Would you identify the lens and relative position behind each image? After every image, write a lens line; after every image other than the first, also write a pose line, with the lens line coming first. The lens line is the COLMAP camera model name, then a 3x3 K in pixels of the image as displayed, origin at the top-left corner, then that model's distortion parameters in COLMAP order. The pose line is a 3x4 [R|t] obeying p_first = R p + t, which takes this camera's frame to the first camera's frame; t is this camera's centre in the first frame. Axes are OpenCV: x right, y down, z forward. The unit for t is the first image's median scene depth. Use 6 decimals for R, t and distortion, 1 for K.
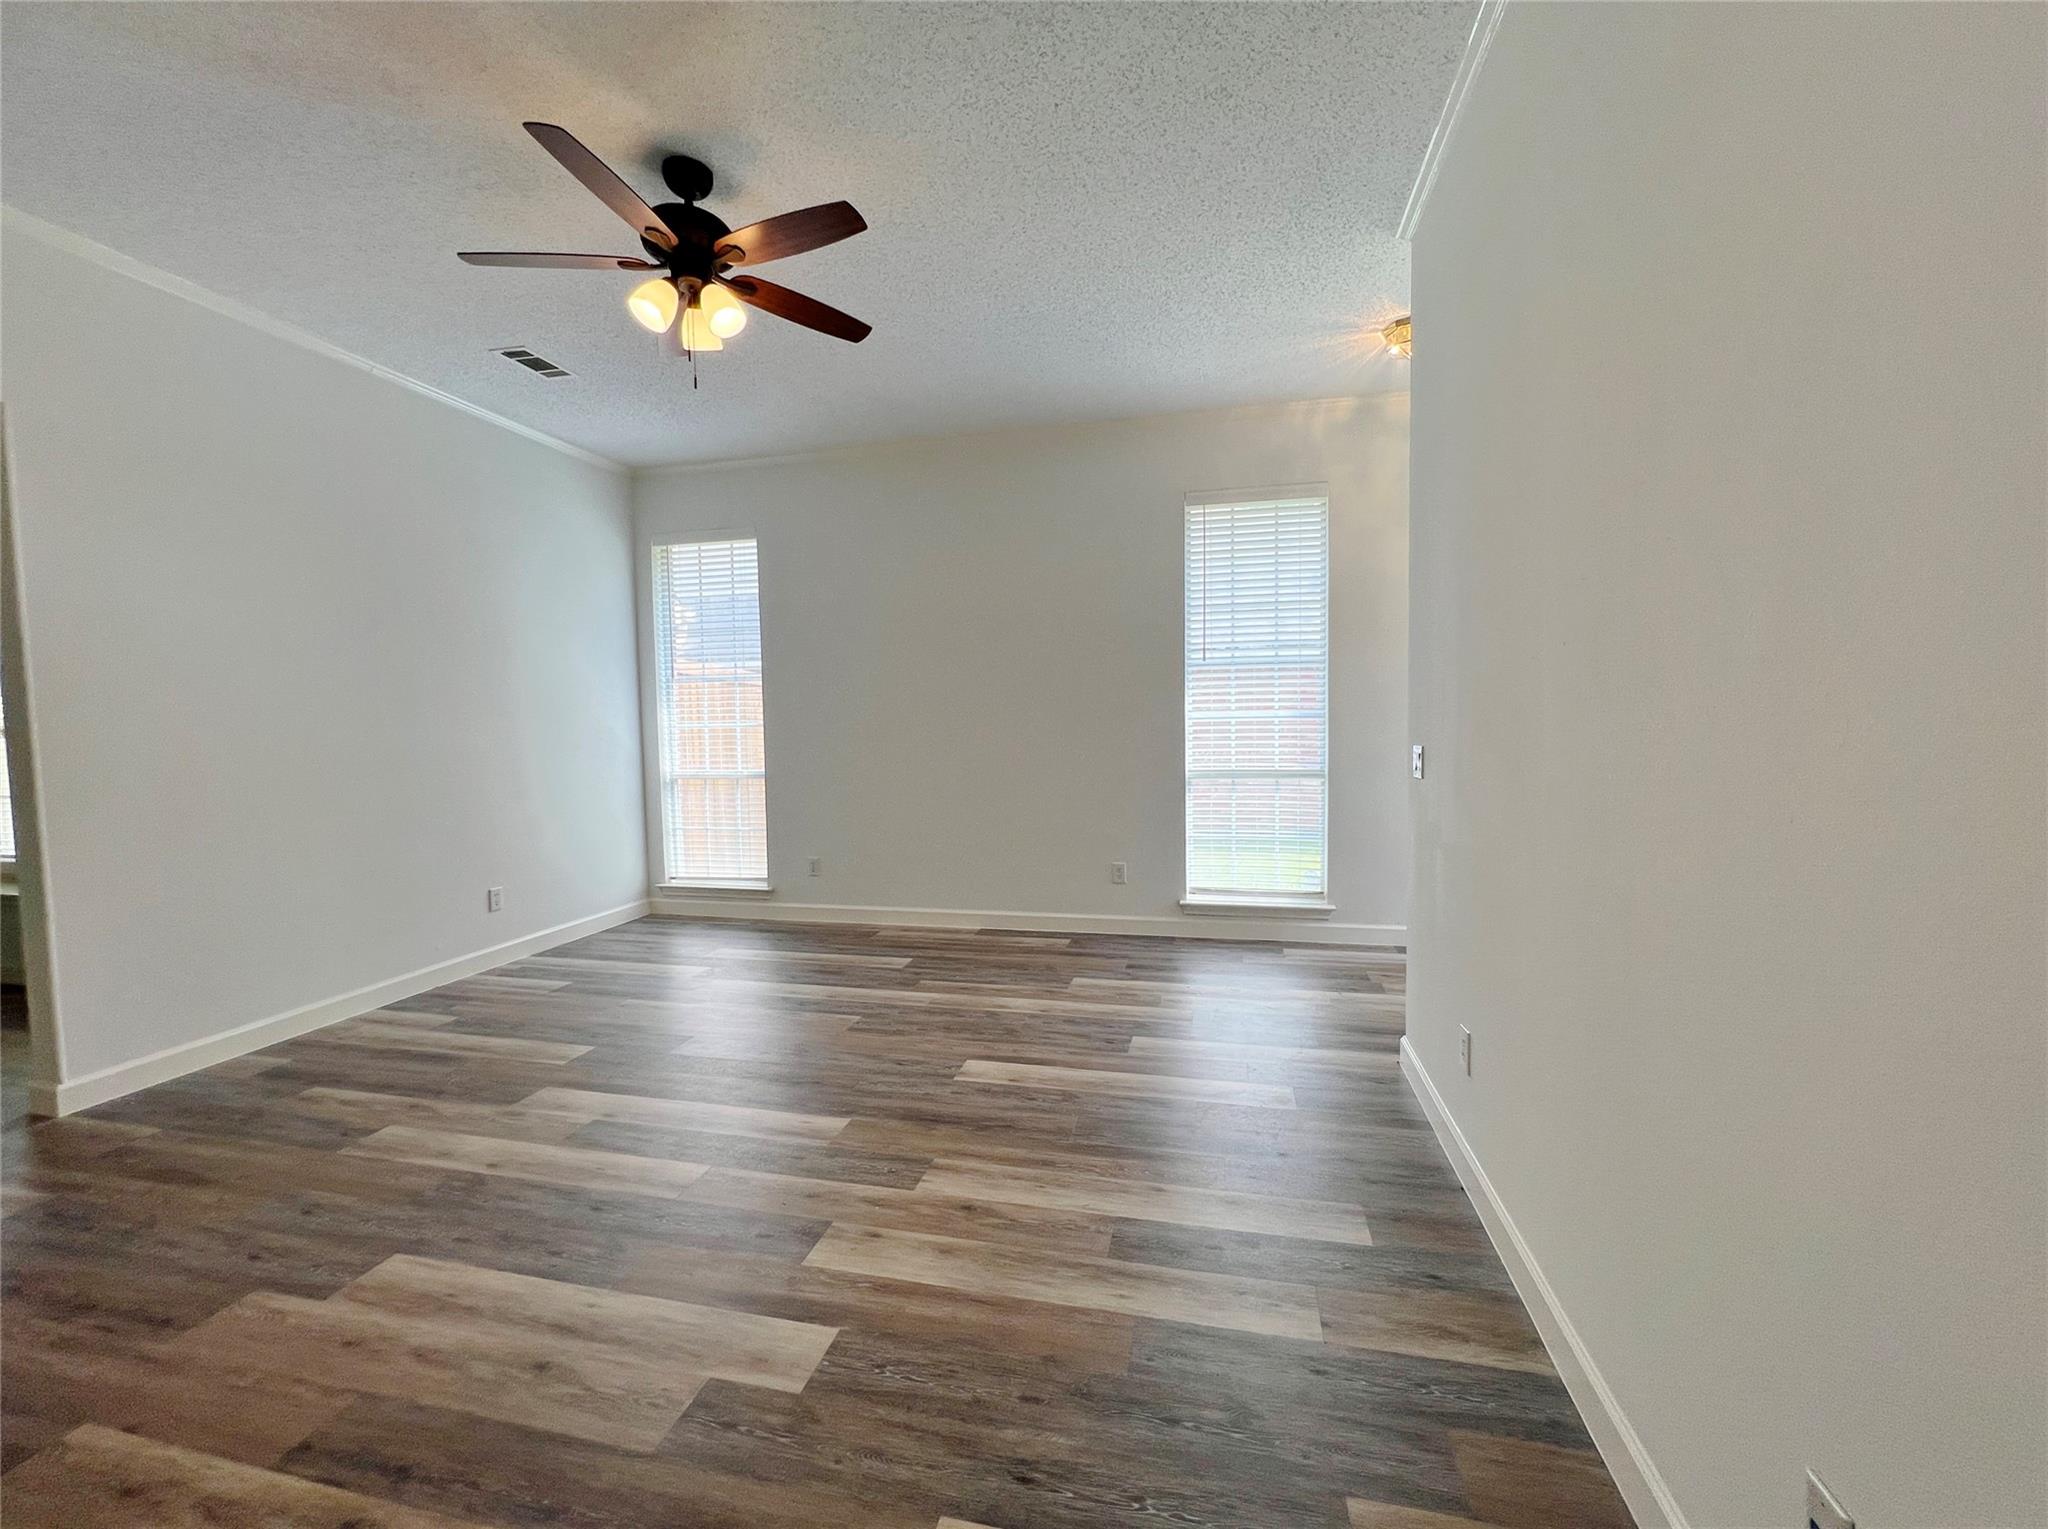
lens RADIAL K [[821.9, 0, 1027.8], [0, 821.9, 766.8], [0, 0, 1]] dist [0.003482, 0.000133]
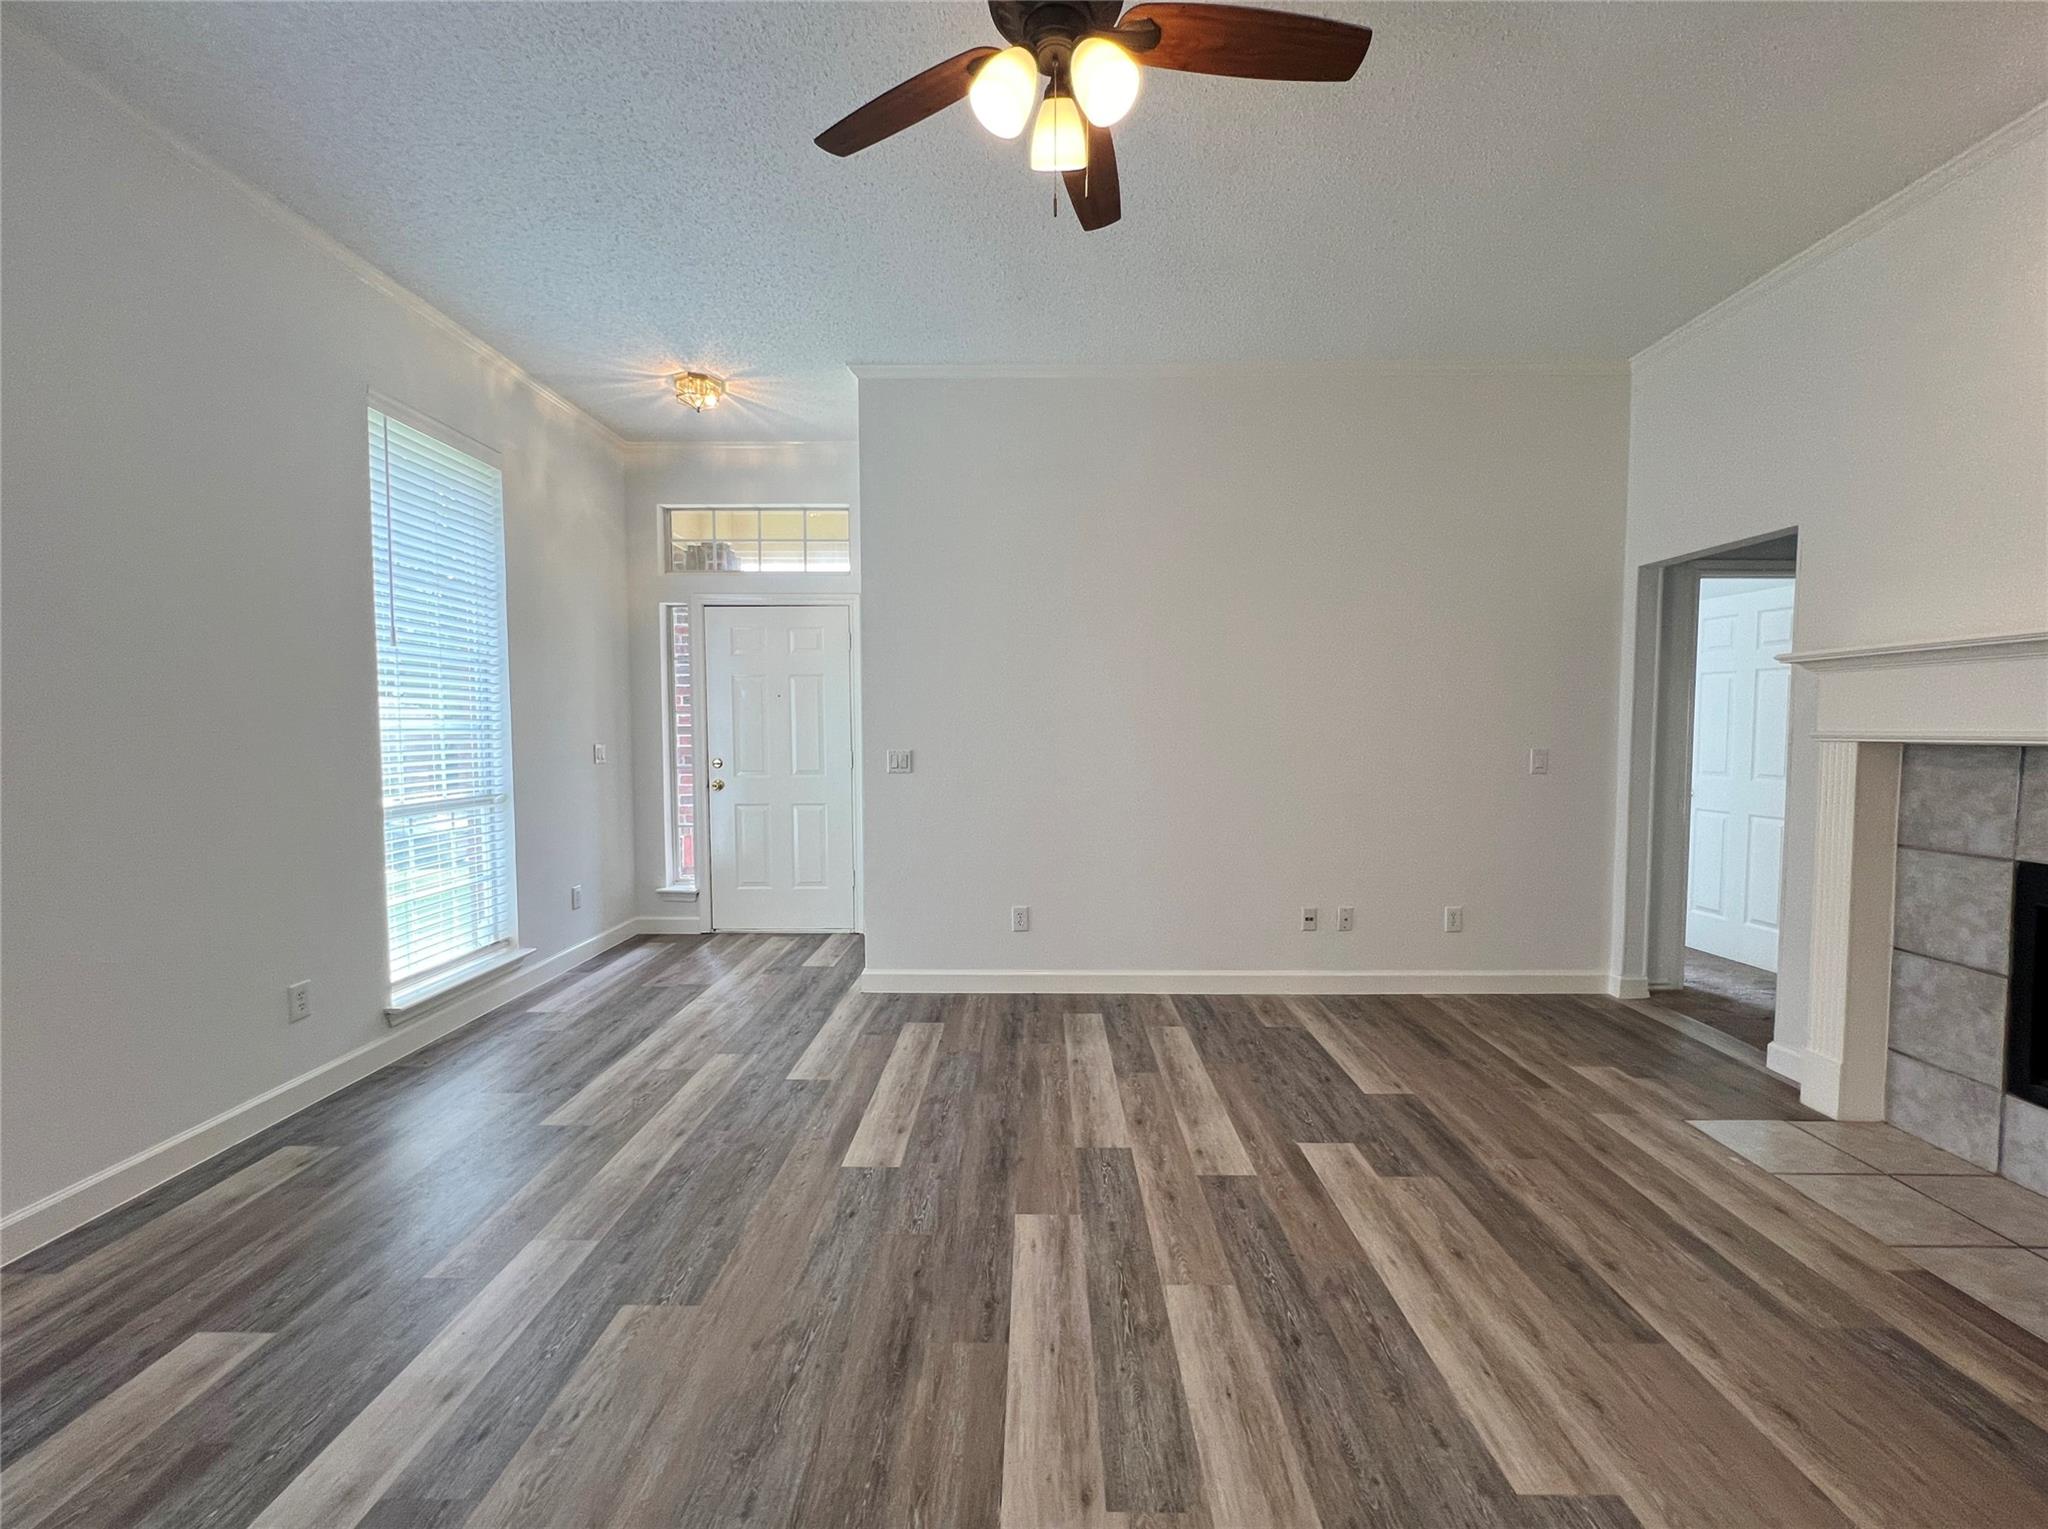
lens RADIAL K [[821.9, 0, 1027.1], [0, 821.9, 768.7], [0, 0, 1]] dist [0.003482, 0.000133]
pose [[-0.216757, -0.031067, 0.975731, -1.287277], [0.056004, 0.997452, 0.044199, -0.063141], [-0.974618, 0.064226, -0.214465, 1.459979]]
